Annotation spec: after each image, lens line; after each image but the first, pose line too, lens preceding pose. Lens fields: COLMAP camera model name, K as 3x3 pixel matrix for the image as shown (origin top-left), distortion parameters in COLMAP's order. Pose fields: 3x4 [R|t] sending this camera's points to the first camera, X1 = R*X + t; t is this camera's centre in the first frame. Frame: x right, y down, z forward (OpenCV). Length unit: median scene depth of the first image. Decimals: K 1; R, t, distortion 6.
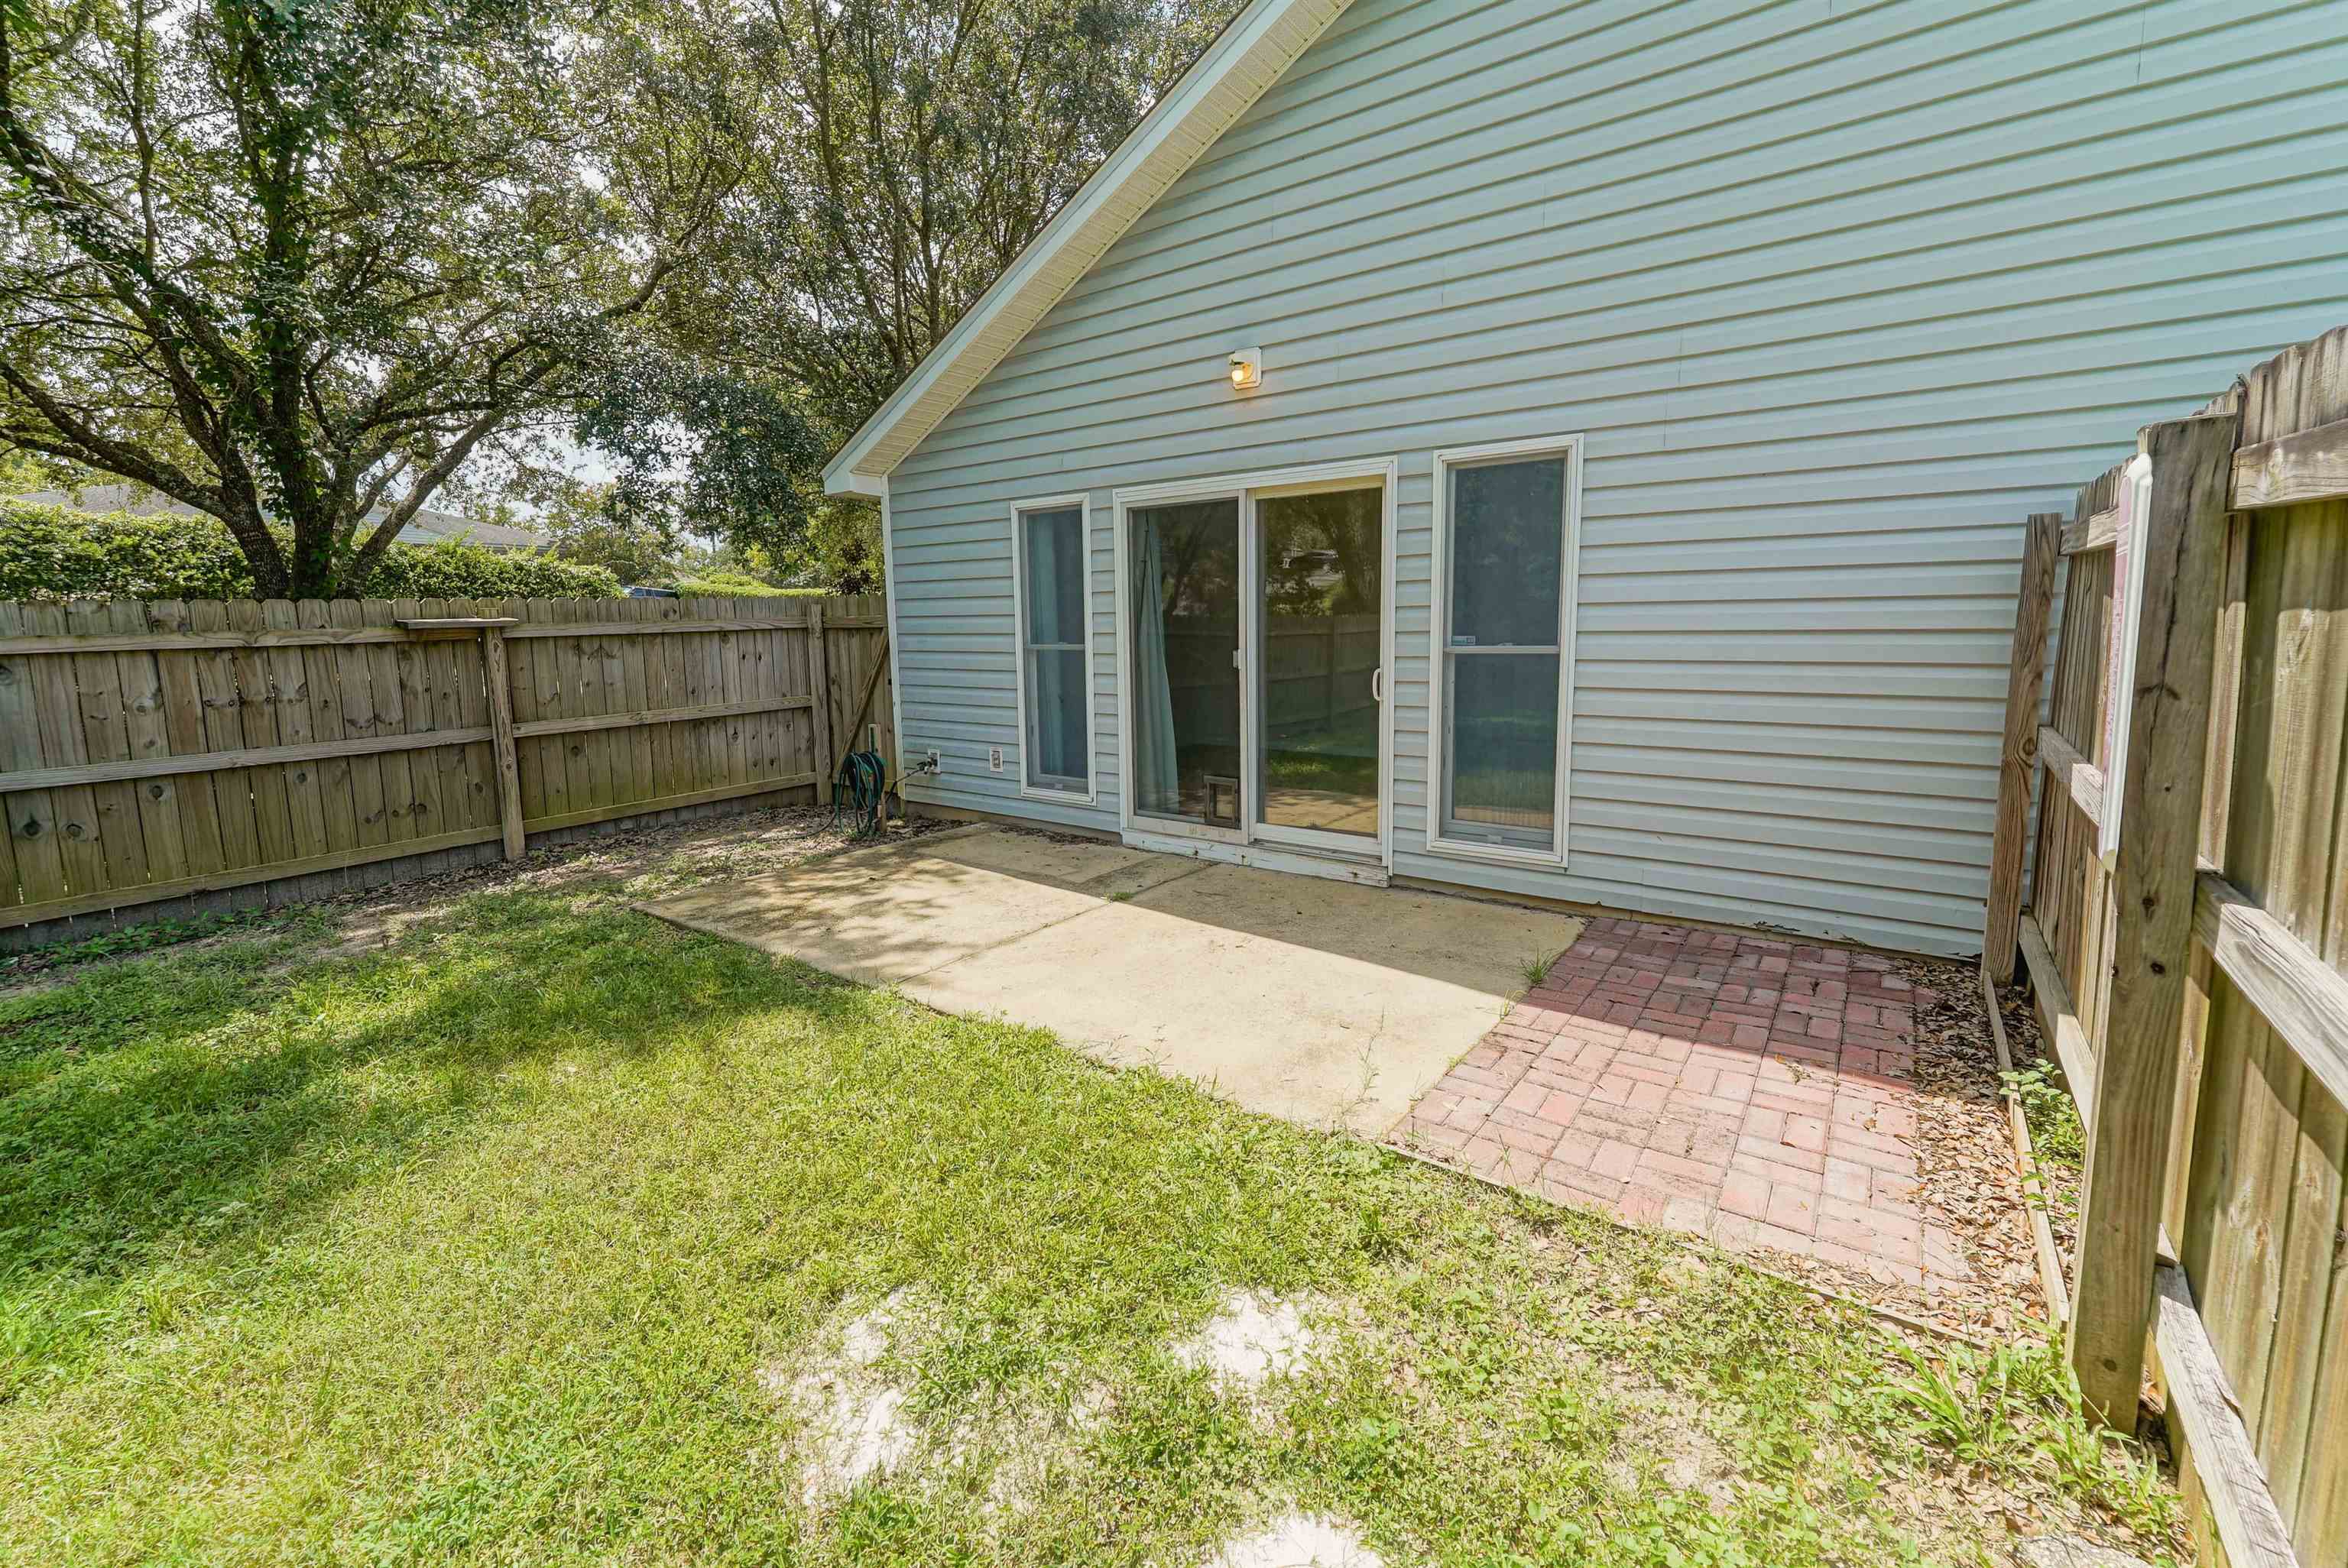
lens RADIAL K [[1011.9, 0, 1177.3], [0, 1011.9, 717.0], [0, 0, 1]] dist [0.002028, 0.000727]
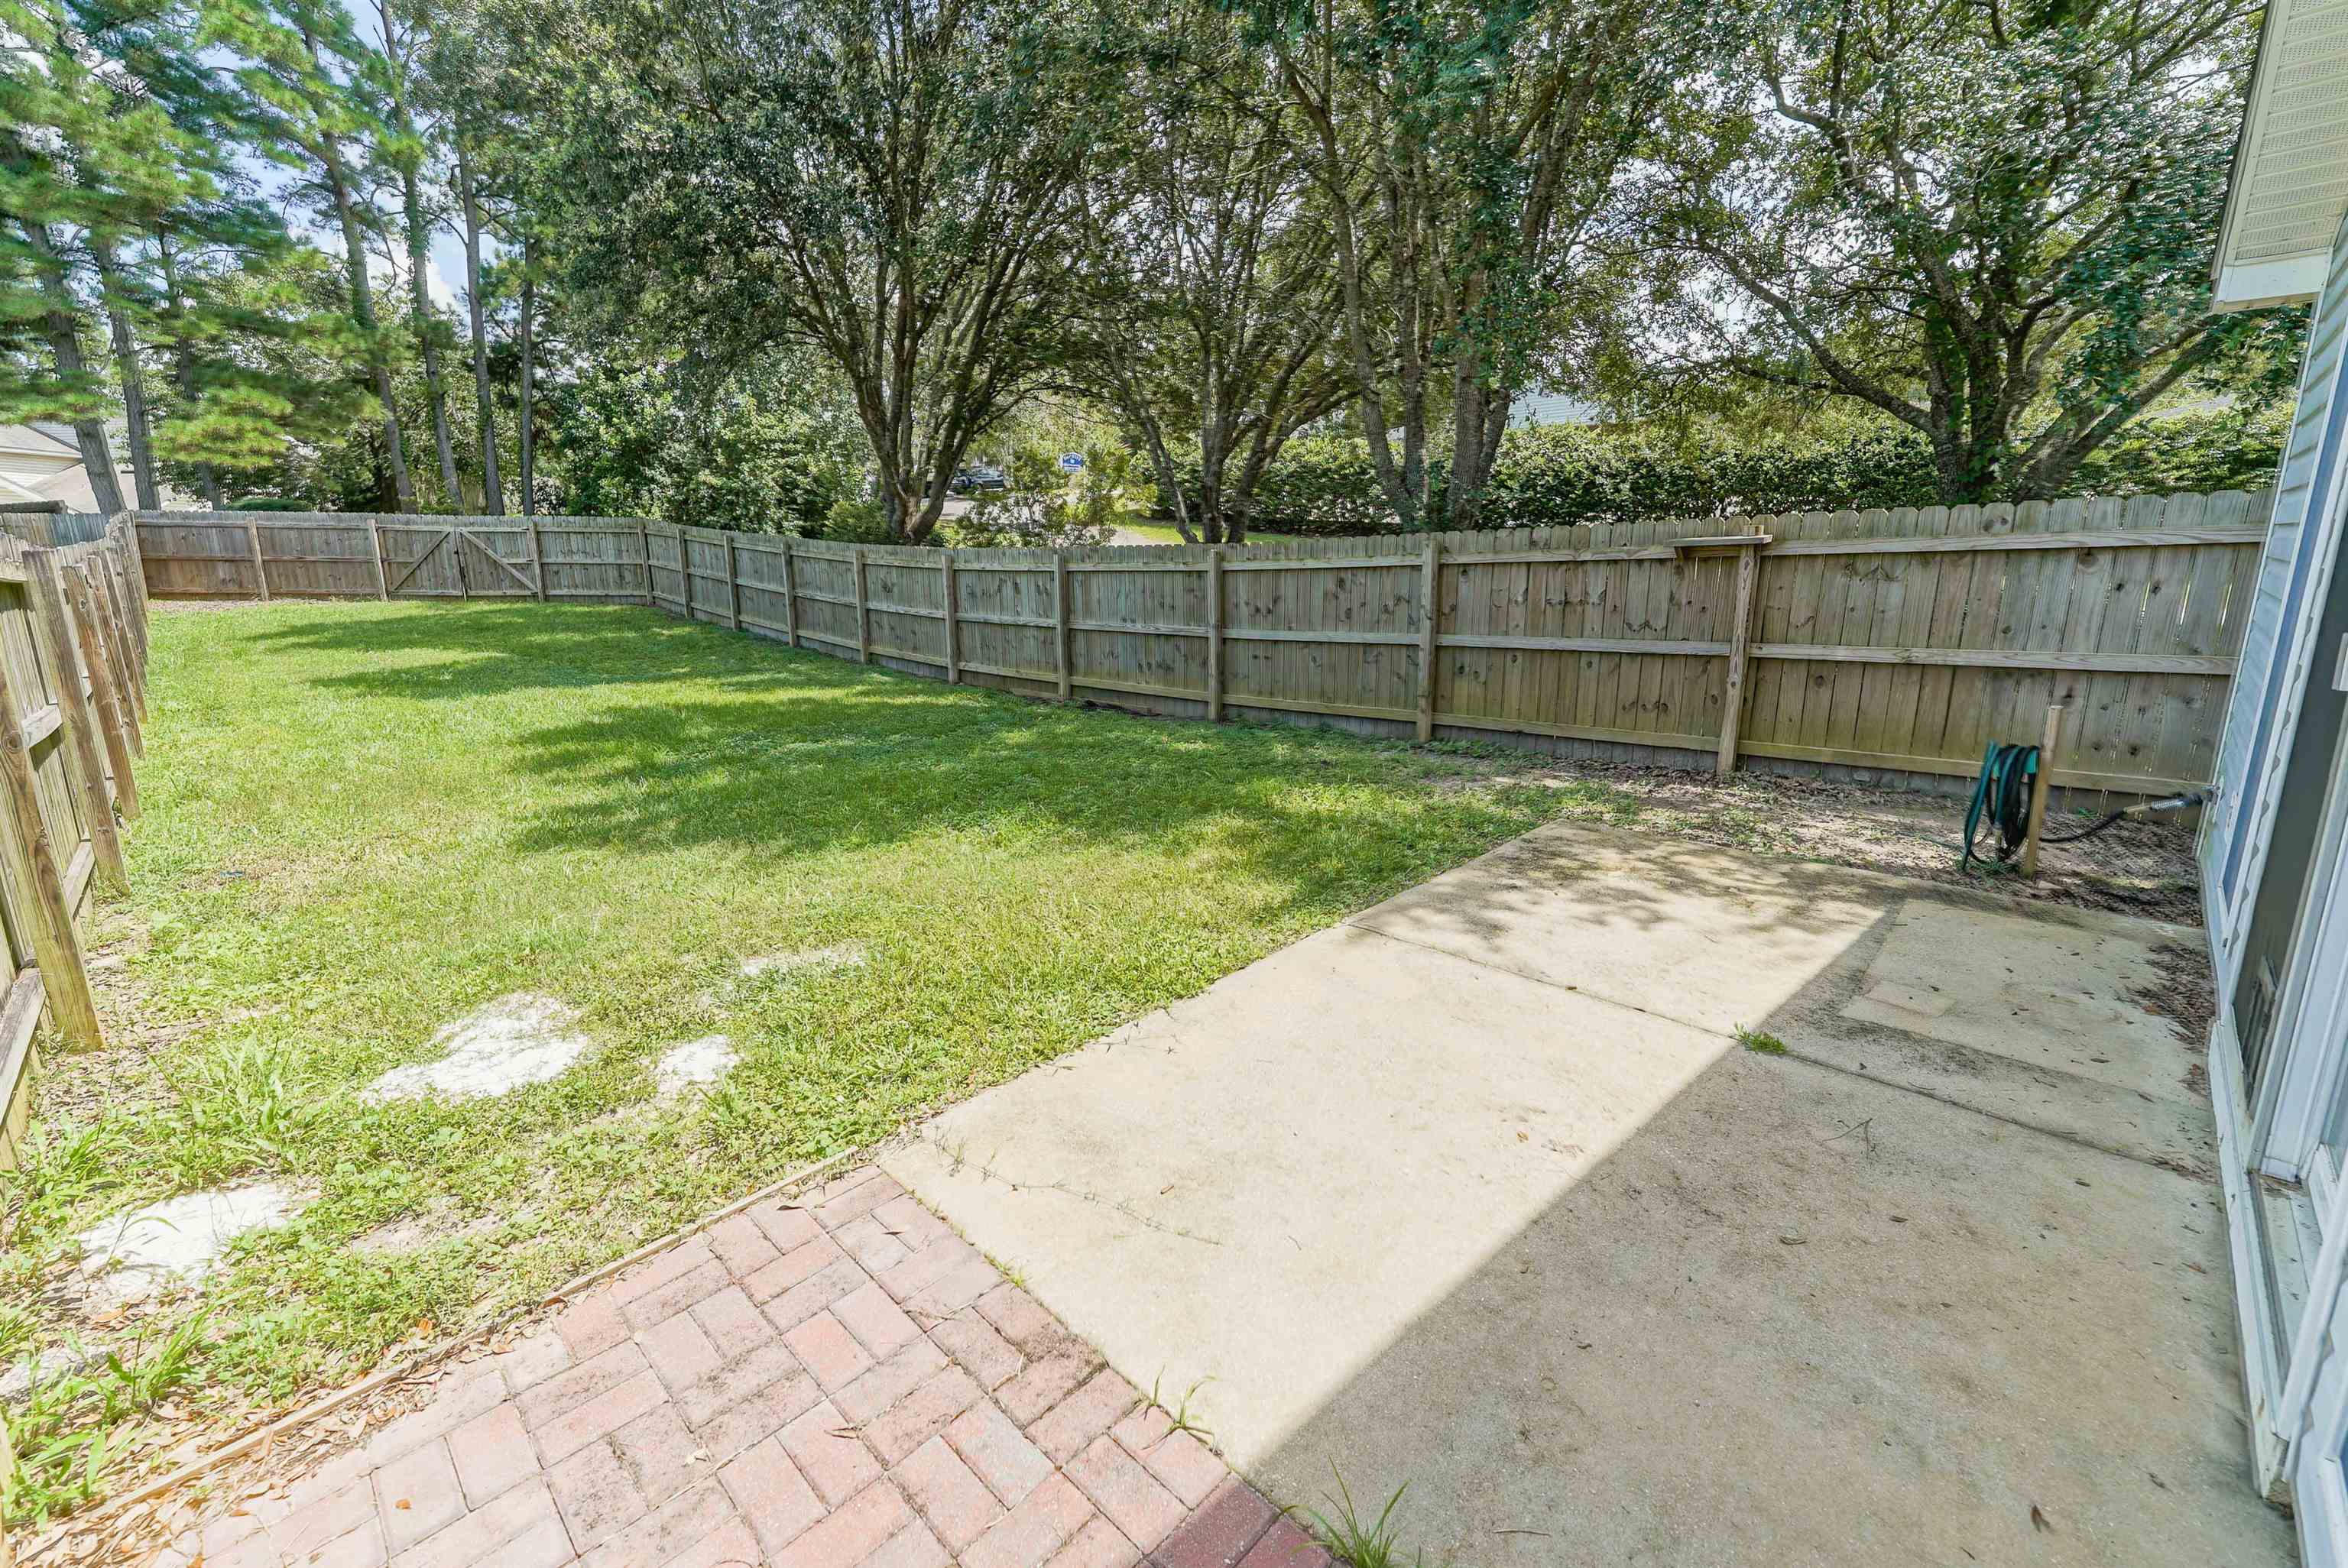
lens RADIAL K [[962.8, 0, 1174.0], [0, 962.8, 784.0], [0, 0, 1]] dist [0.002961, 0.000093]
pose [[-0.153972, 0.245495, -0.957092, 0.527933], [-0.074721, 0.962976, 0.259025, -0.087485], [0.985246, 0.111397, -0.129928, 0.786129]]
